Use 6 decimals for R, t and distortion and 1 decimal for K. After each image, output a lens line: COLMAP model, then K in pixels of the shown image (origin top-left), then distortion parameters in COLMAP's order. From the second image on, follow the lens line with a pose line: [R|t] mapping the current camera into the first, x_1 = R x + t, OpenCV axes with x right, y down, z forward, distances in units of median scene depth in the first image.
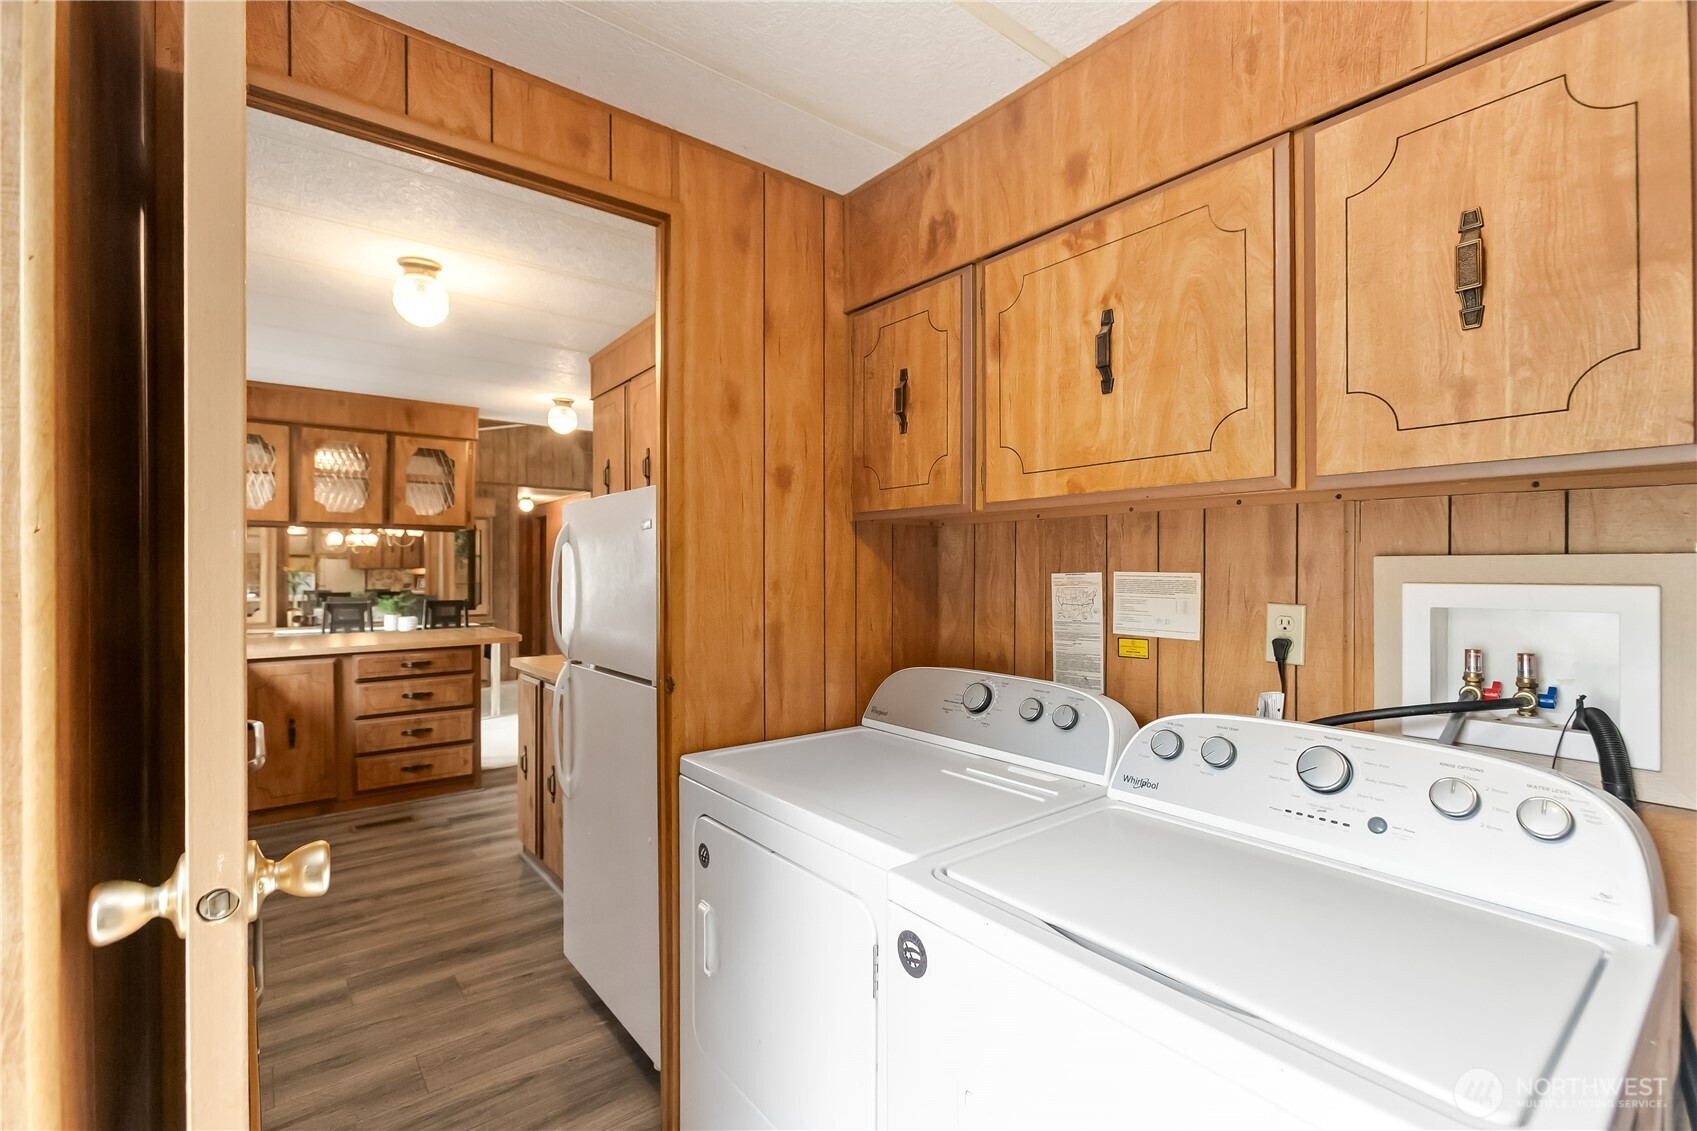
lens RADIAL K [[752.1, 0, 848.5], [0, 752.1, 565.5], [0, 0, 1]] dist [-0.016793, 0.015221]
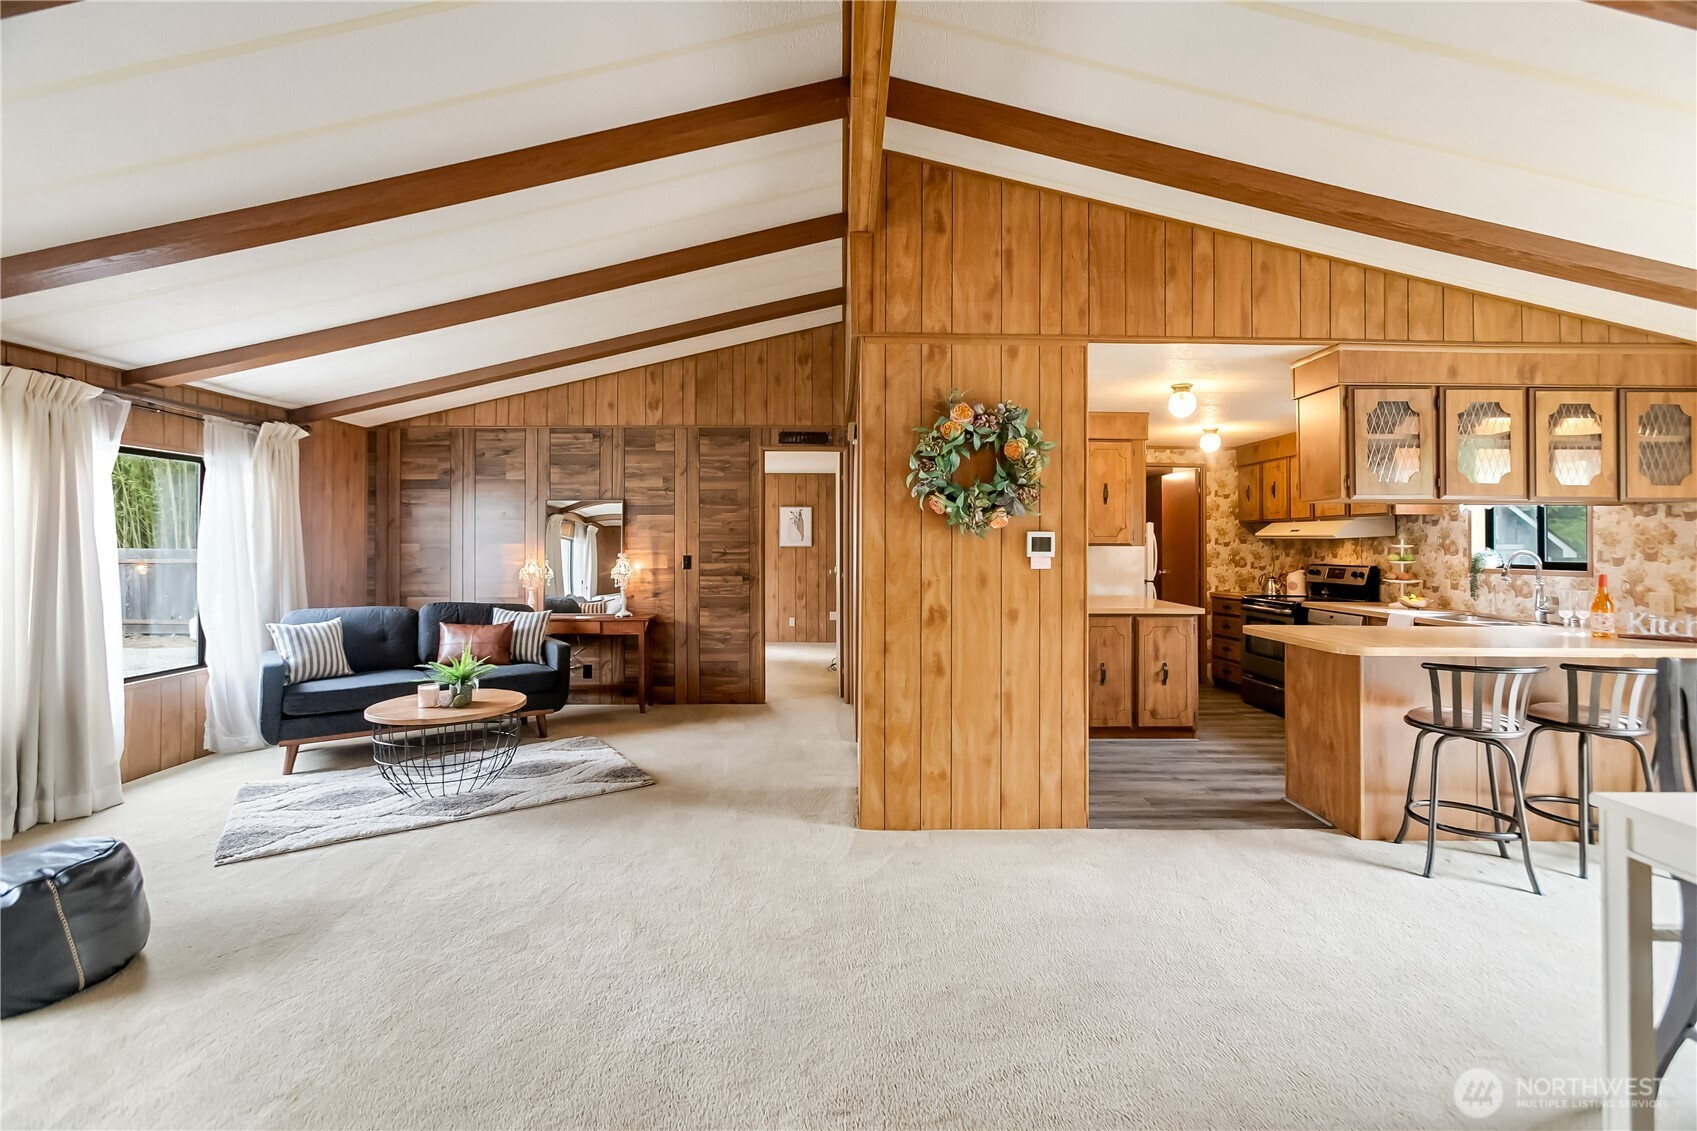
lens RADIAL K [[764.4, 0, 865.6], [0, 764.4, 534.1], [0, 0, 1]] dist [-0.016306, 0.015537]
pose [[-0.798297, 0.011599, 0.602153, -0.658070], [-0.000610, 0.999798, -0.020066, 0.005446], [-0.602264, -0.016386, -0.798129, 2.051429]]
